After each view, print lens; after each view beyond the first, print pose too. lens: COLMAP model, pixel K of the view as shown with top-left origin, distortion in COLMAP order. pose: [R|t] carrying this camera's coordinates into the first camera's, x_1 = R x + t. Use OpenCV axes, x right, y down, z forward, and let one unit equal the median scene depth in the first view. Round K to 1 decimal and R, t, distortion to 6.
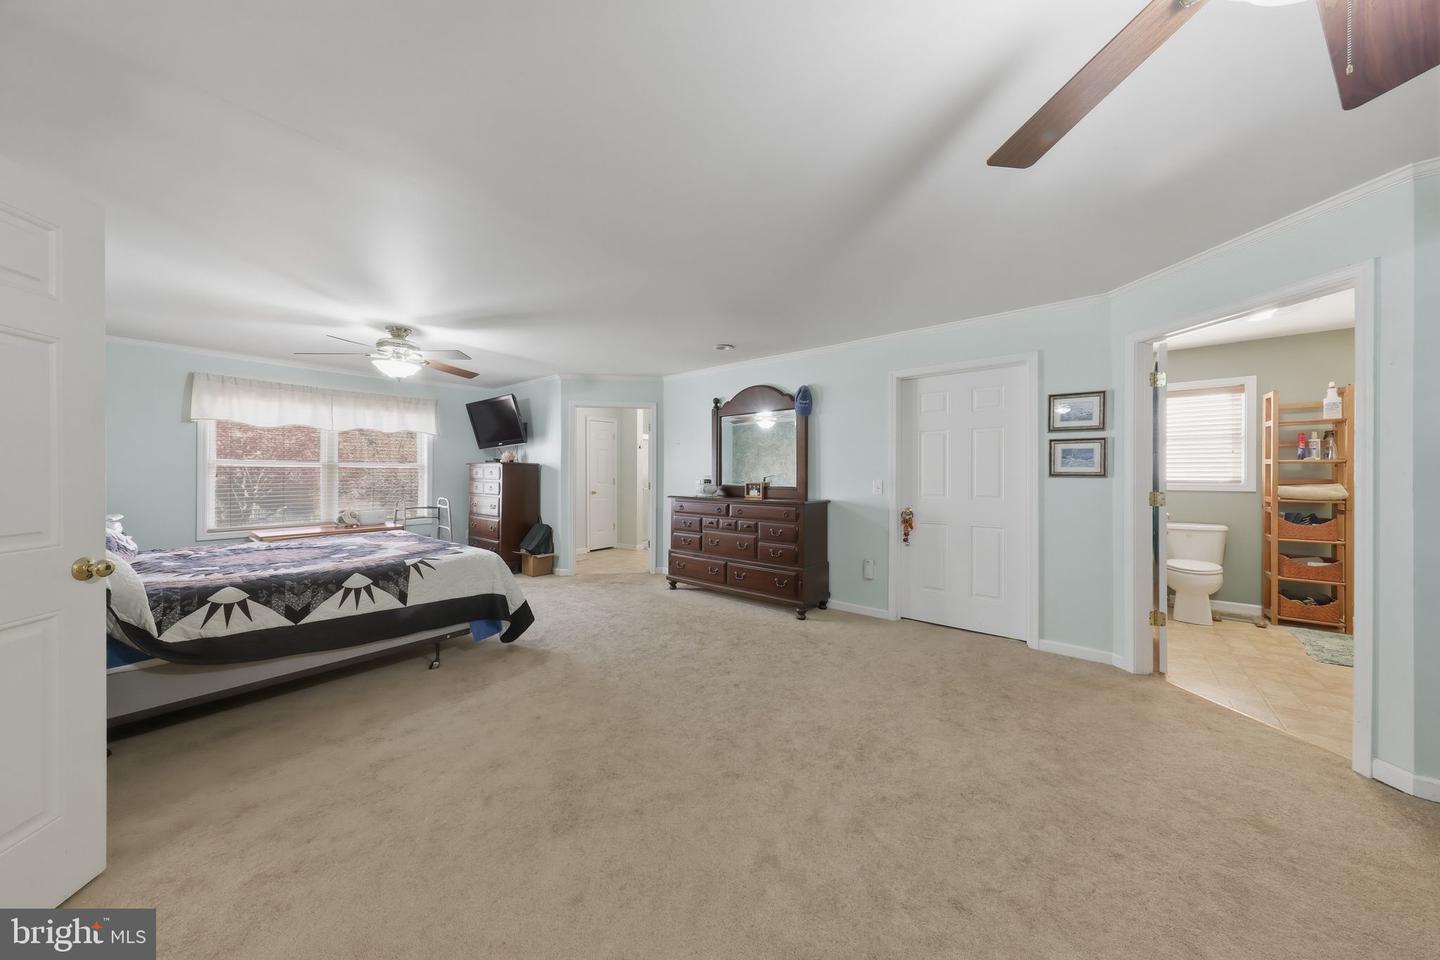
lens RADIAL K [[464.8, 0, 724.7], [0, 464.8, 473.8], [0, 0, 1]] dist [0.008503, -0.000210]
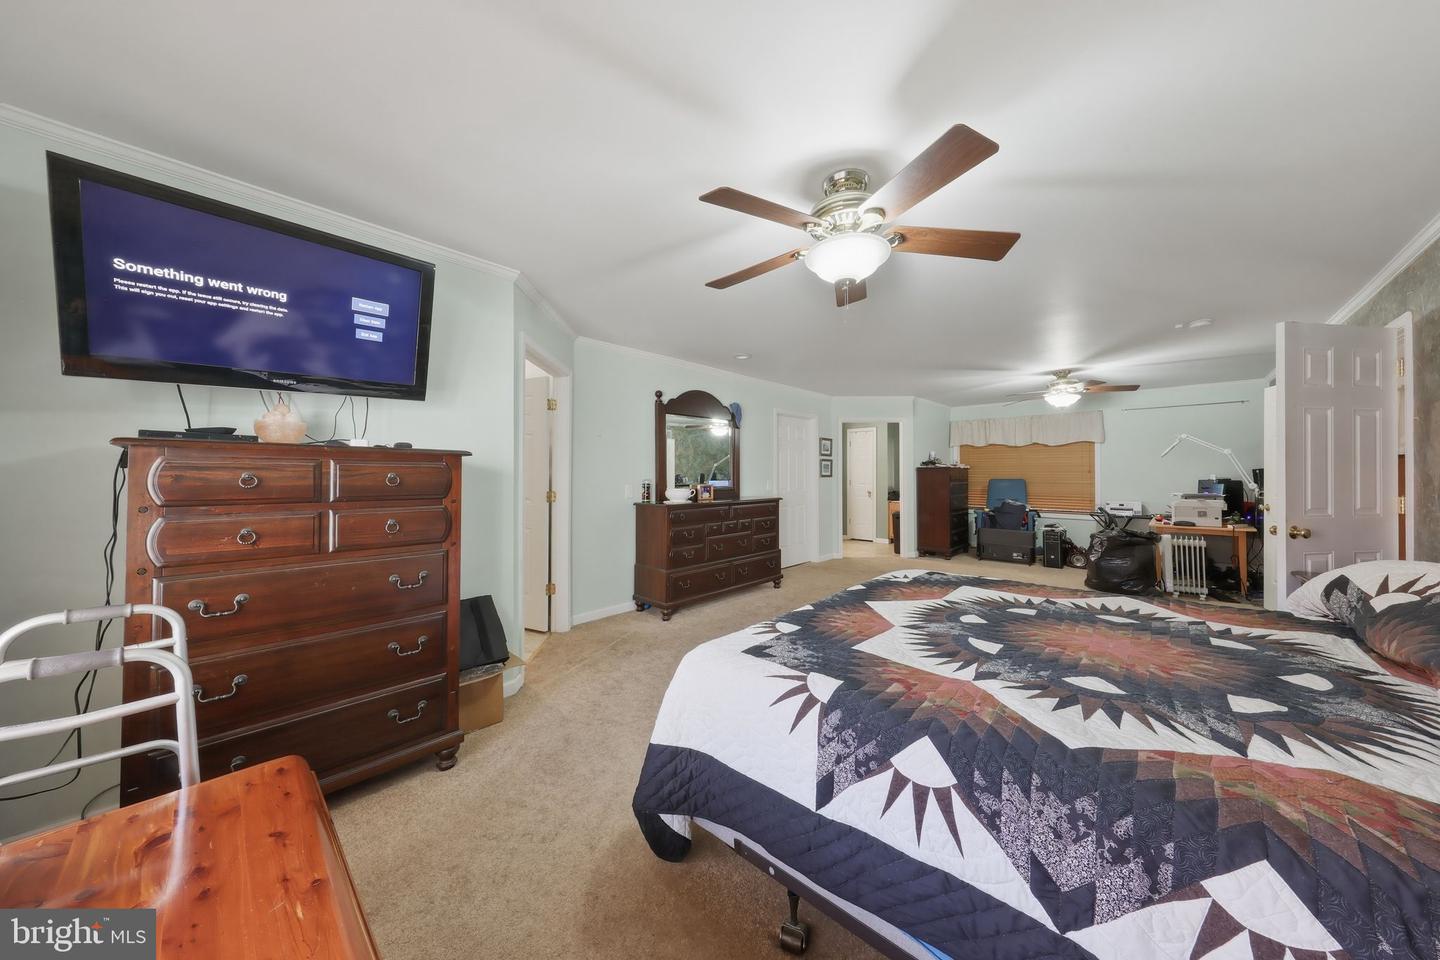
lens RADIAL K [[464.8, 0, 724.7], [0, 464.8, 473.8], [0, 0, 1]] dist [0.008503, -0.000210]
pose [[0.061643, 0.003881, 0.998091, -1.816848], [0.010728, 0.999932, -0.004551, -0.004083], [-0.998041, 0.010988, 0.061597, 1.701849]]
